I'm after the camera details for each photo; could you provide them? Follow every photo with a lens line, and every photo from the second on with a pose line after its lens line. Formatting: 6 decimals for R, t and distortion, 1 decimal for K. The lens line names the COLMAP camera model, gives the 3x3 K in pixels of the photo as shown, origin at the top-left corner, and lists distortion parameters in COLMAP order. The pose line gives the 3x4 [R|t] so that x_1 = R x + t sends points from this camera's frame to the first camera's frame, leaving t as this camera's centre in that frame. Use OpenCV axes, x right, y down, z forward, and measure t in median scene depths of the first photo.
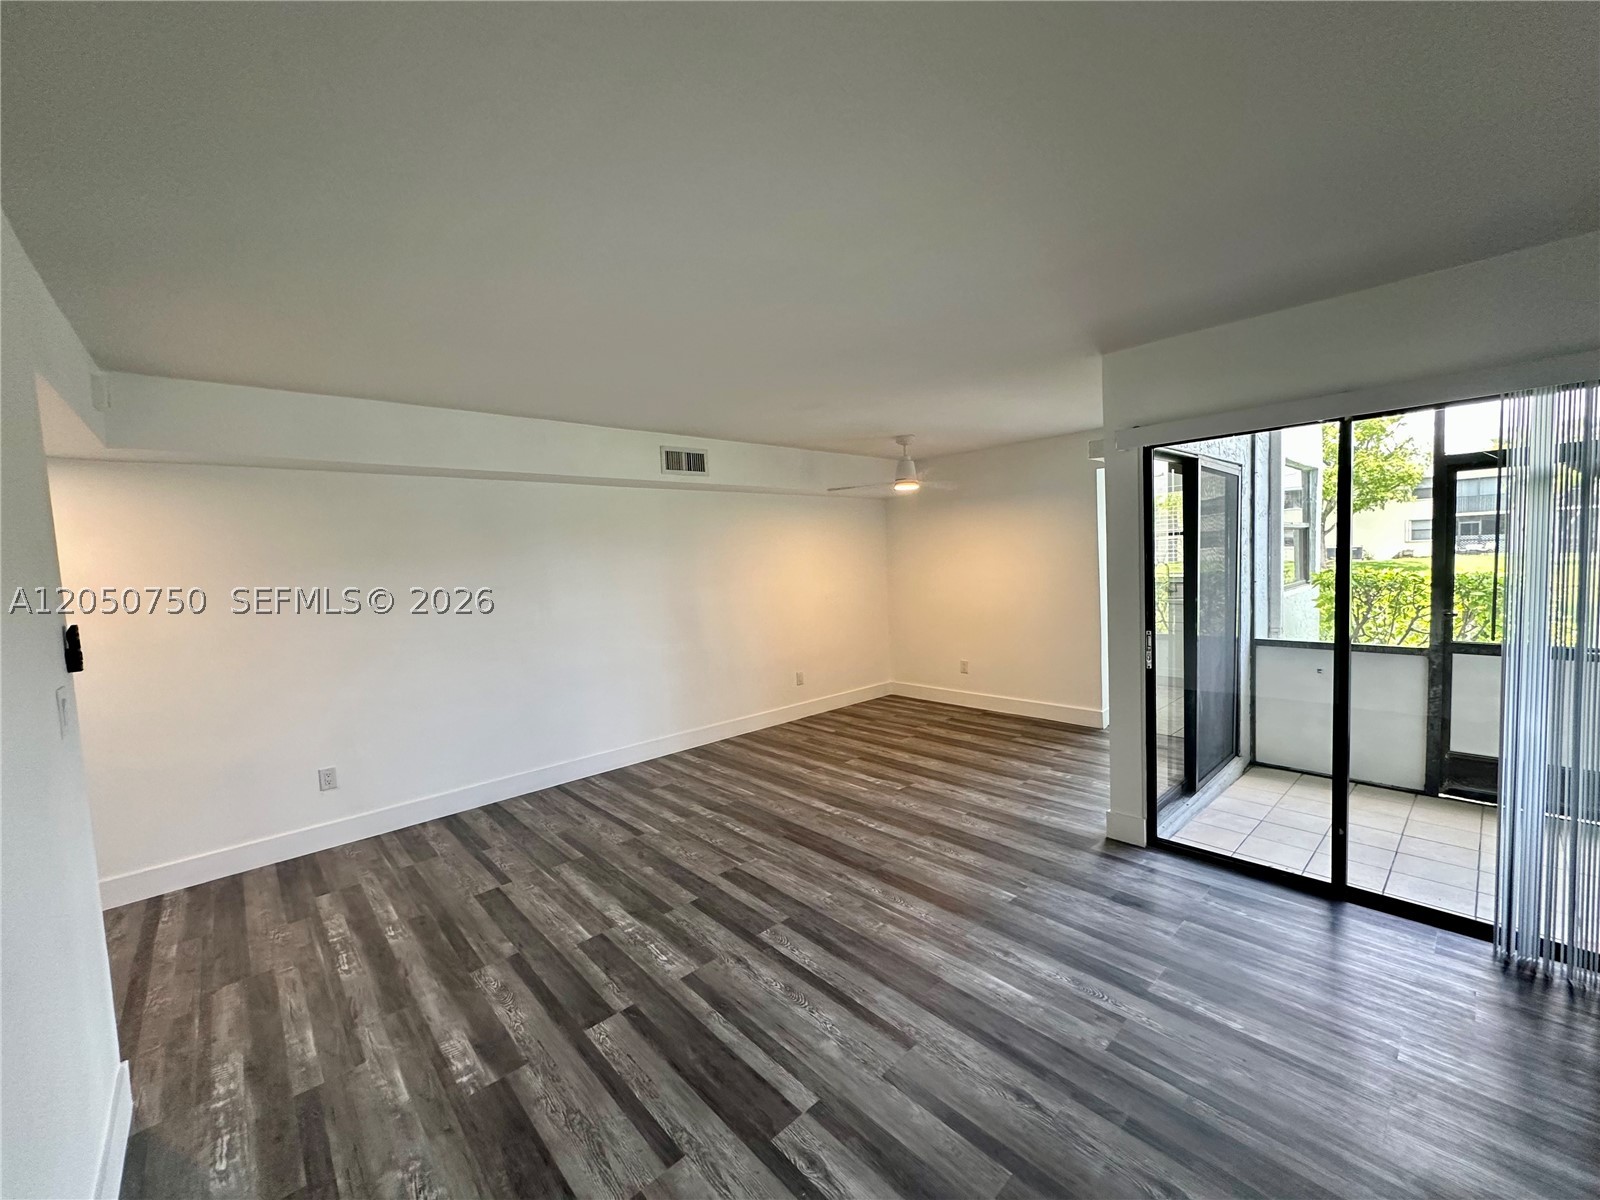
lens RADIAL K [[634.2, 0, 797.0], [0, 634.2, 601.0], [0, 0, 1]] dist [-0.000423, 0.000296]
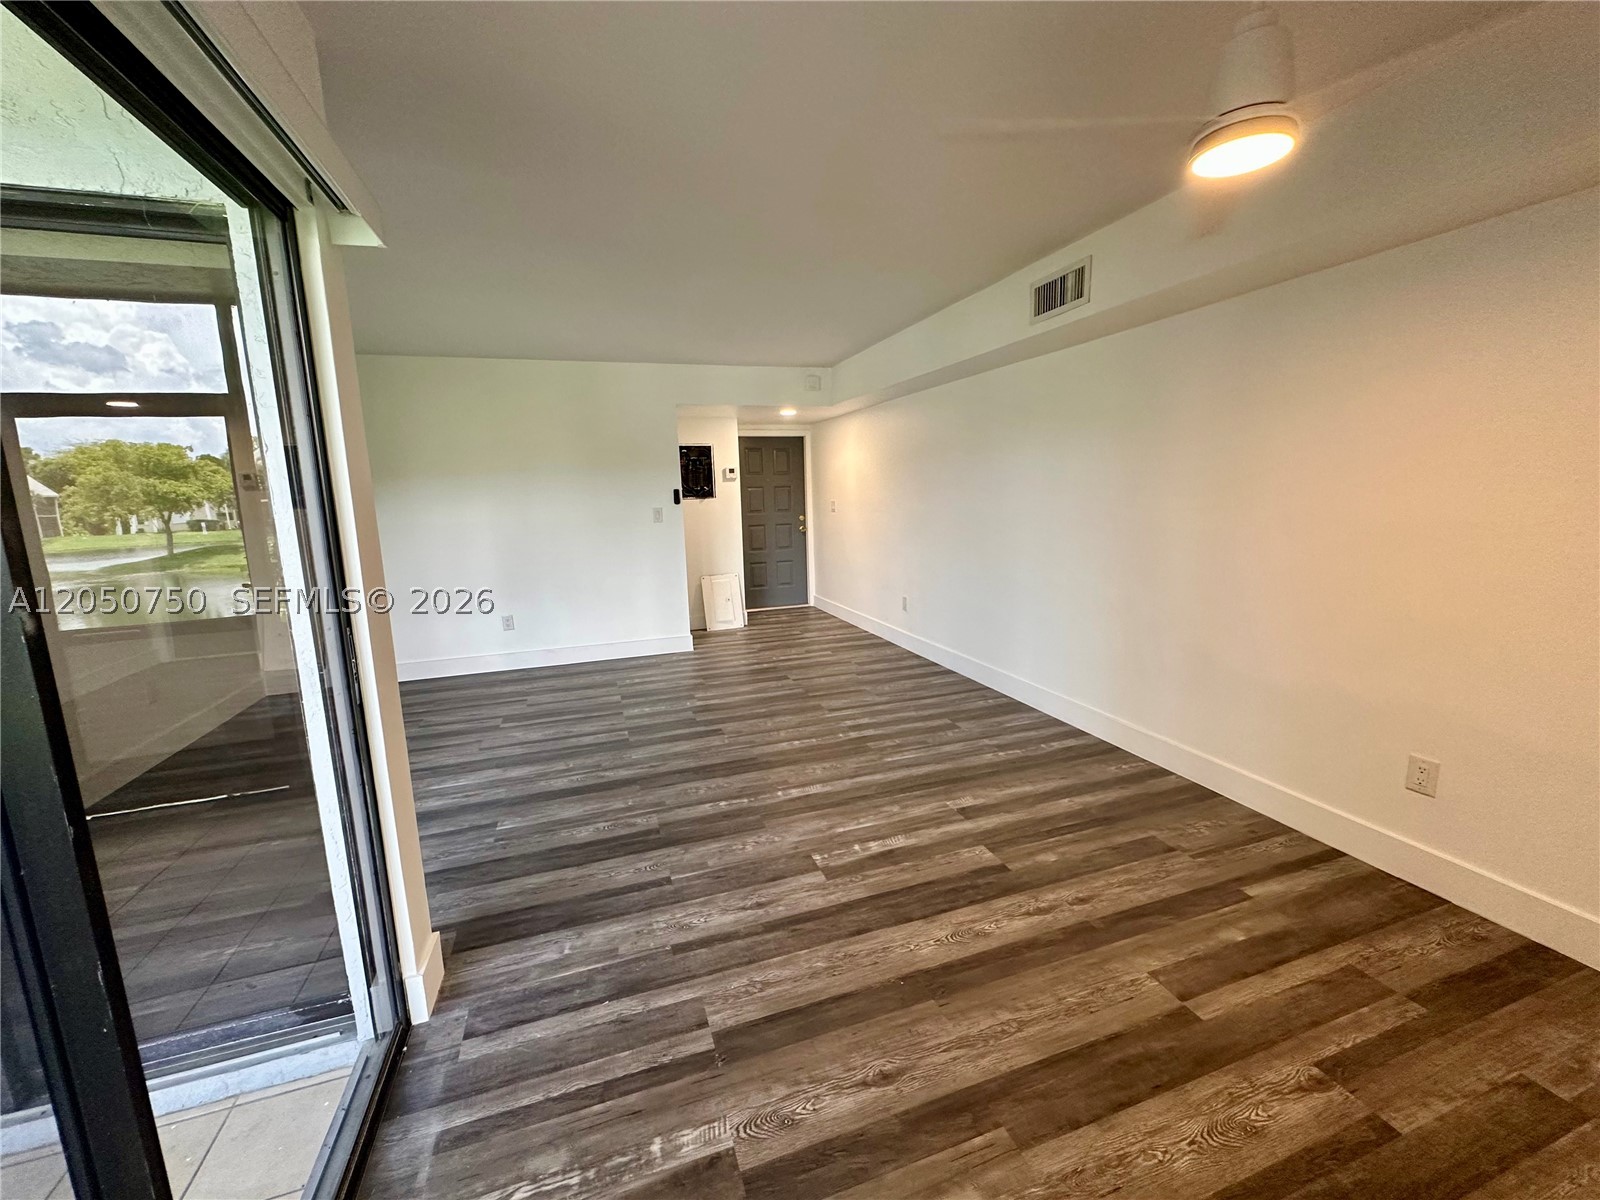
lens RADIAL K [[637.7, 0, 797.4], [0, 637.7, 600.1], [0, 0, 1]] dist [-0.002042, 0.000387]
pose [[-0.400887, 0.209512, -0.891849, 0.731704], [-0.015606, 0.971796, 0.235308, -0.084711], [0.915995, 0.108250, -0.386310, 1.345200]]
